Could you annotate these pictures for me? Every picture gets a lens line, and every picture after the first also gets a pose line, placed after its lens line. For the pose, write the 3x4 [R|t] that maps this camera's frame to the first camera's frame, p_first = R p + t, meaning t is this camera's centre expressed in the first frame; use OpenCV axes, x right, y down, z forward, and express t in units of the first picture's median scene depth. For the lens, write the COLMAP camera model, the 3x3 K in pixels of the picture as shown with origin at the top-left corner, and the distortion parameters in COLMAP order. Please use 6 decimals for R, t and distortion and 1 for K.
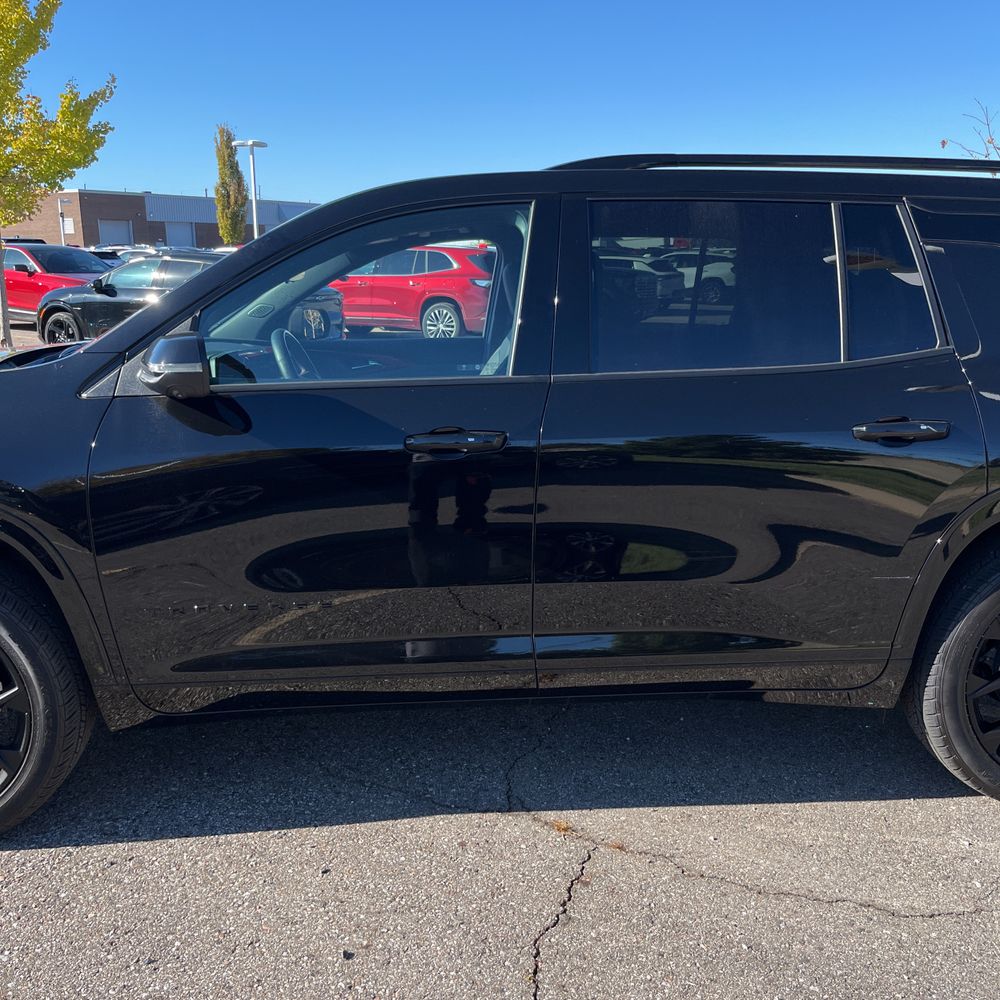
lens RADIAL K [[1020.6, 0, 503.9], [0, 1020.6, 495.4], [0, 0, 1]] dist [0.012434, 0.000000]
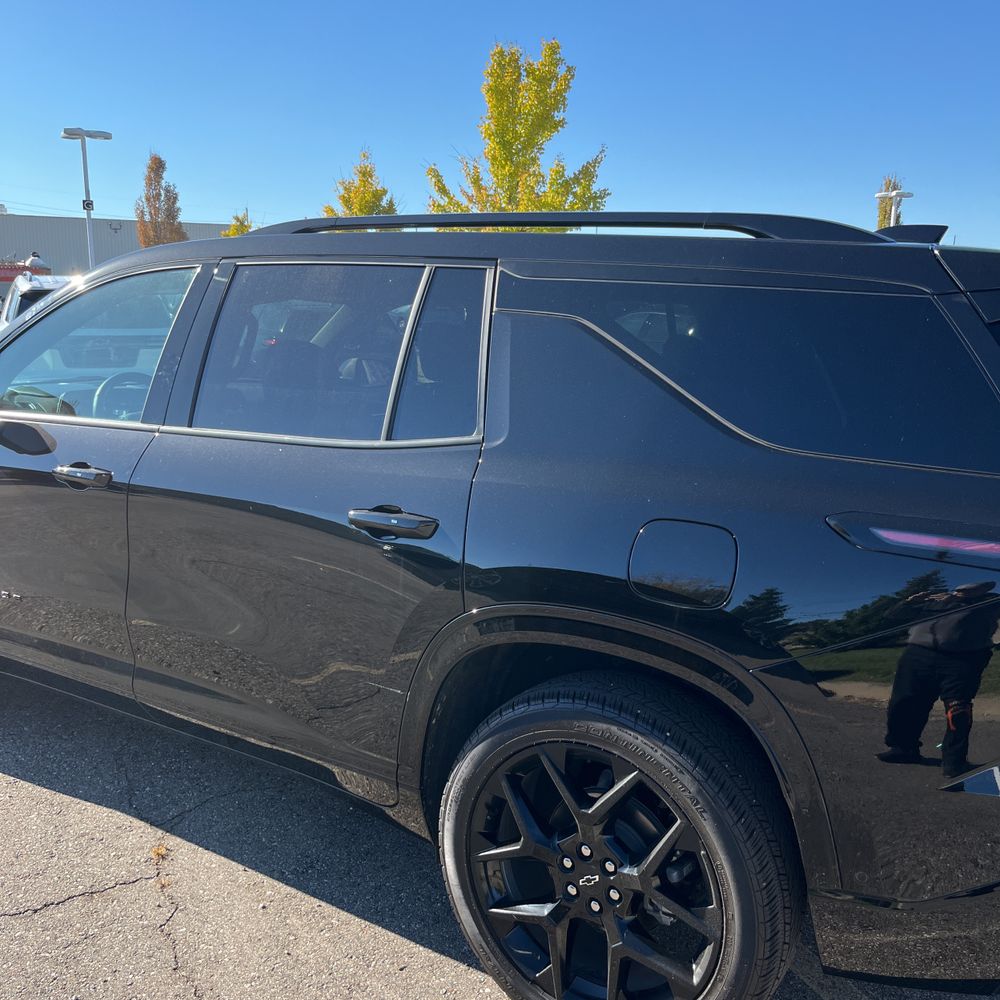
lens RADIAL K [[1020.6, 0, 501.2], [0, 1020.6, 508.4], [0, 0, 1]] dist [0.012434, 0.000000]
pose [[0.800269, 0.132889, -0.584731, 0.218849], [-0.154337, 0.987929, 0.013294, -0.022816], [0.579439, 0.079607, 0.811118, 0.076355]]
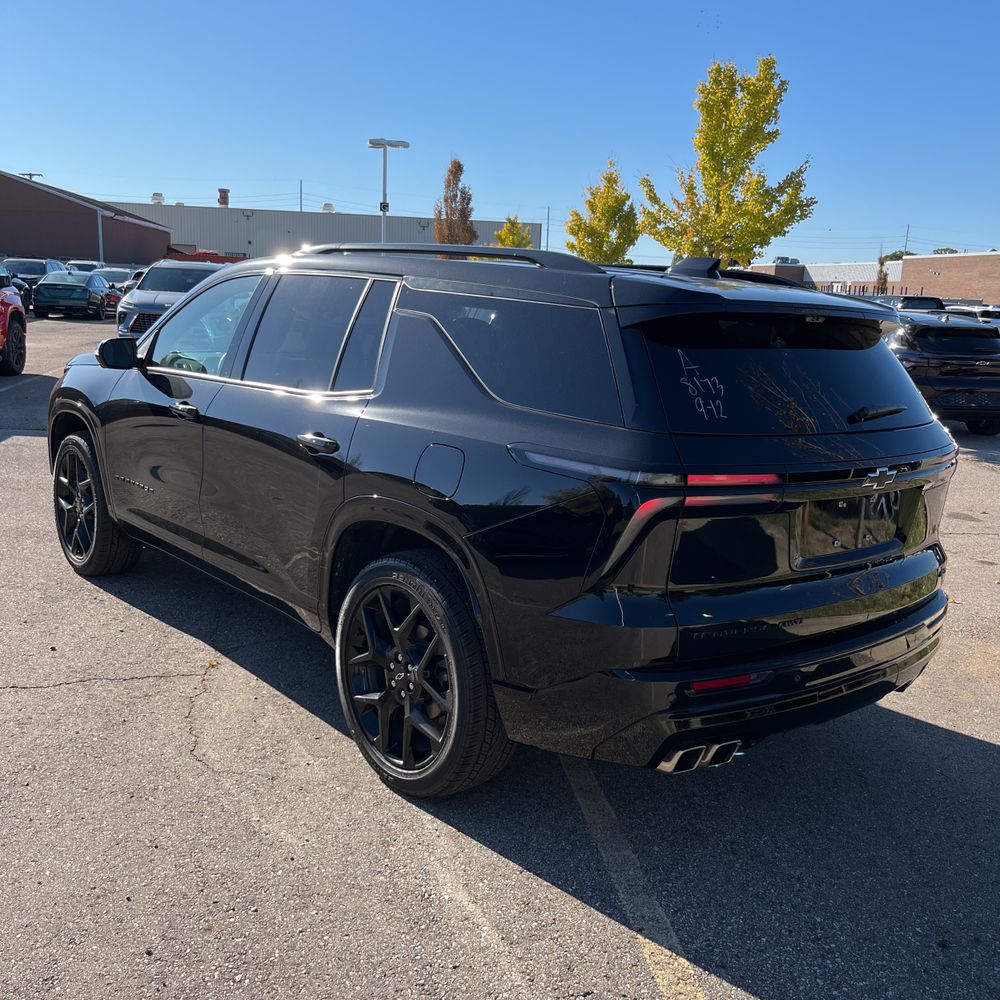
lens RADIAL K [[1020.6, 0, 496.7], [0, 1020.6, 496.8], [0, 0, 1]] dist [0.012434, 0.000000]
pose [[0.597593, 0.184782, -0.780216, 0.363241], [-0.225381, 0.972560, 0.057709, -0.028273], [0.769471, 0.141360, 0.622842, 0.075683]]
